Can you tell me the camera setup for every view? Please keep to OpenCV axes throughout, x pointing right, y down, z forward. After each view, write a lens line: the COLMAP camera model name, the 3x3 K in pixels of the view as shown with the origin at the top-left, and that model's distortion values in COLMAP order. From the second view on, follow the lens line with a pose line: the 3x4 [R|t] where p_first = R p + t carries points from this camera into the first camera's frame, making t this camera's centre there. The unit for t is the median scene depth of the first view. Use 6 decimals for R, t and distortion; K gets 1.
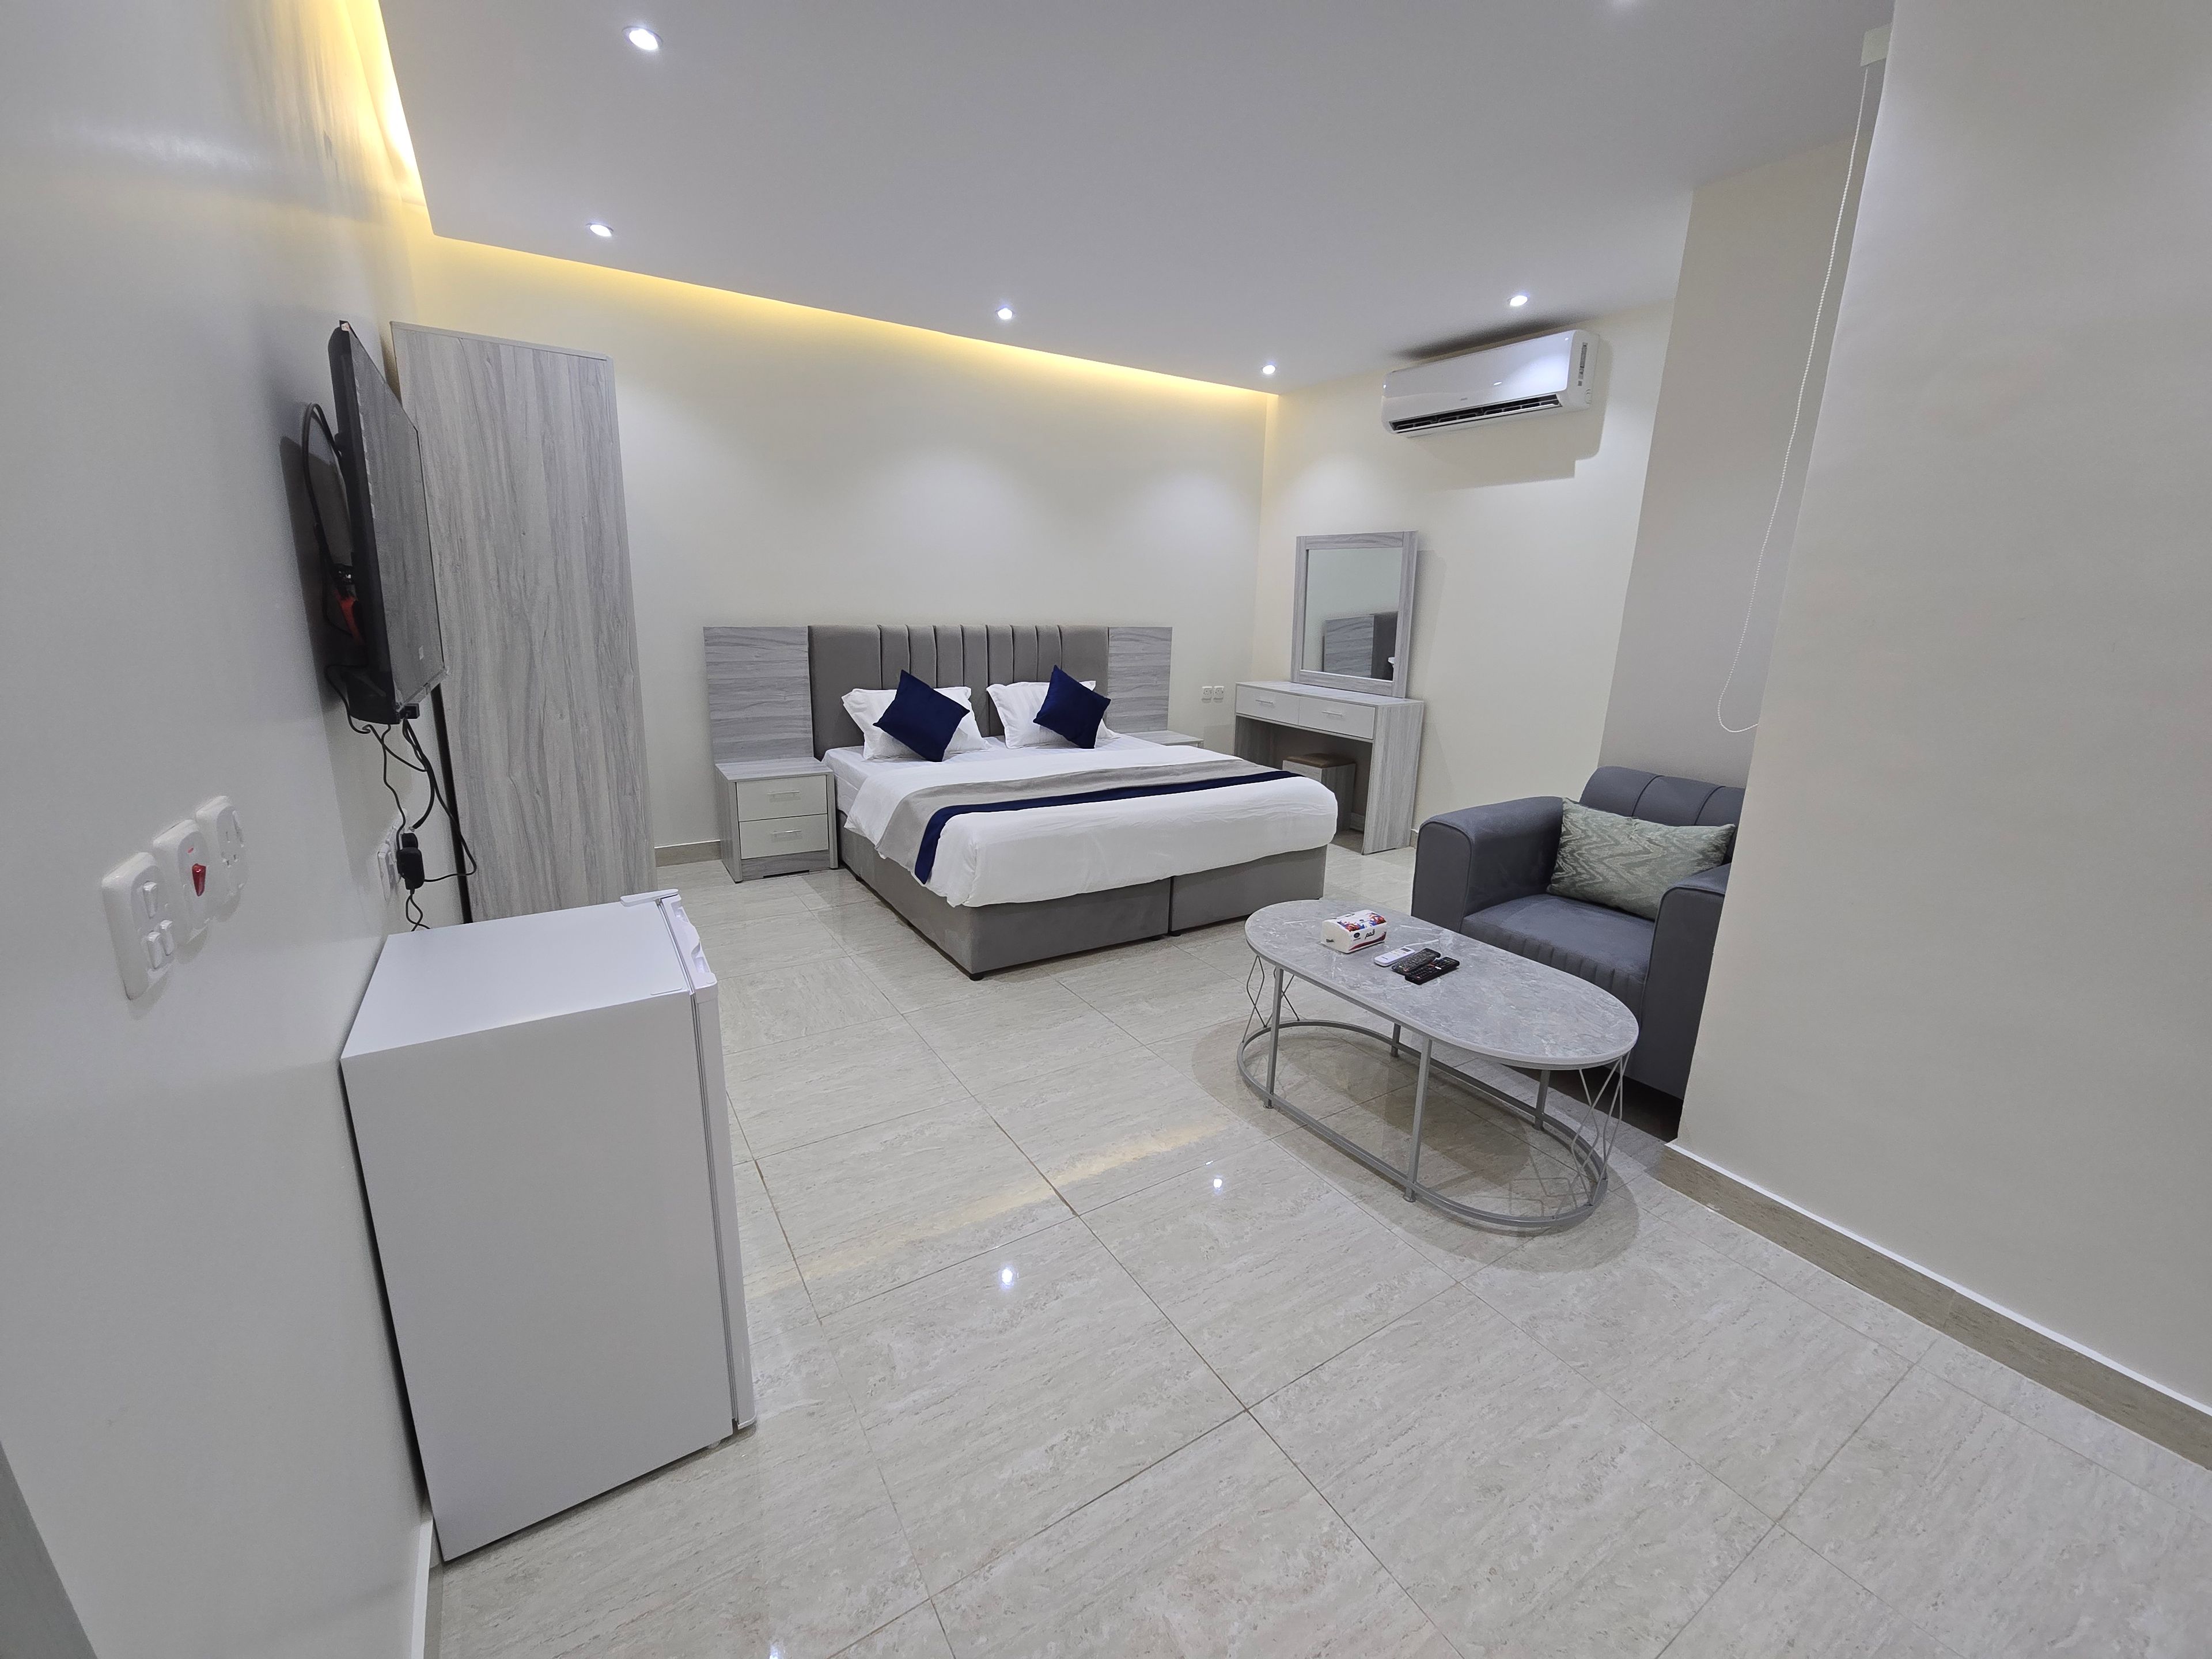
lens RADIAL K [[894.2, 0, 1108.7], [0, 894.2, 818.2], [0, 0, 1]] dist [-0.001002, 0.000042]
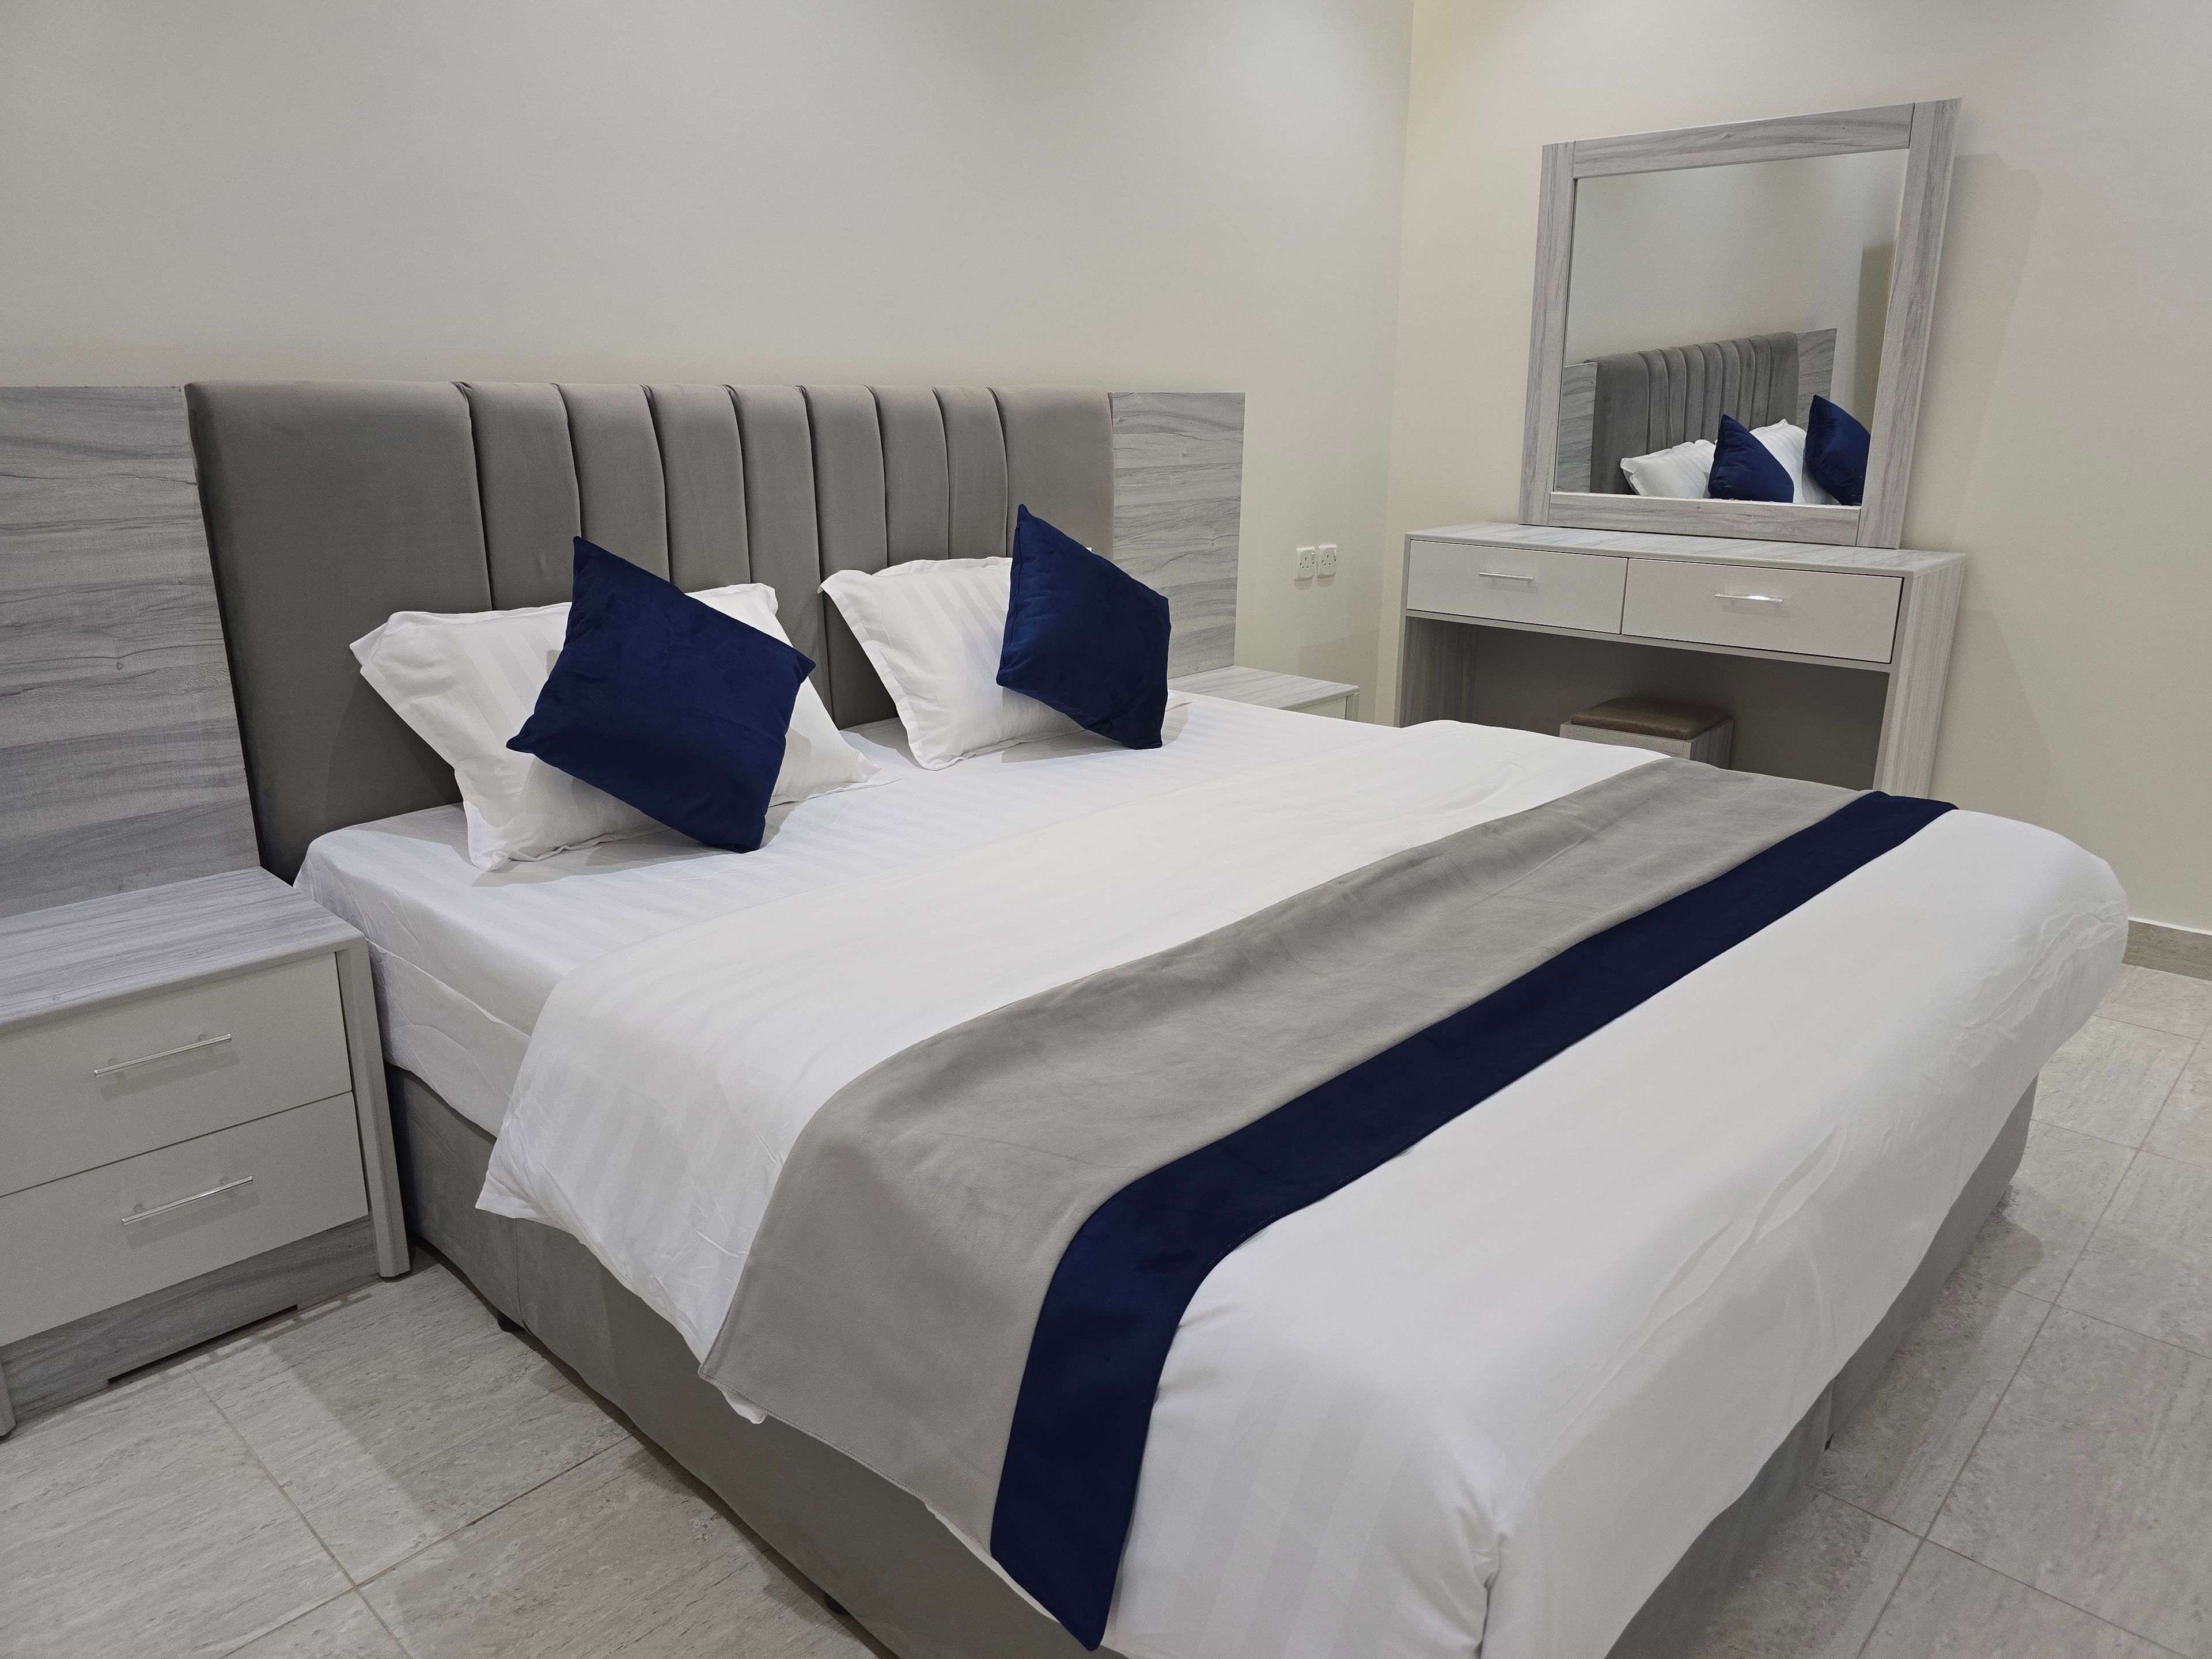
lens RADIAL K [[1466.6, 0, 1101.9], [0, 1466.6, 816.2], [0, 0, 1]] dist [0.037678, -0.006442]
pose [[0.967095, -0.092359, 0.237059, -0.184411], [0.084133, 0.995456, 0.044609, -0.082325], [-0.240102, -0.023196, 0.970471, 0.488619]]
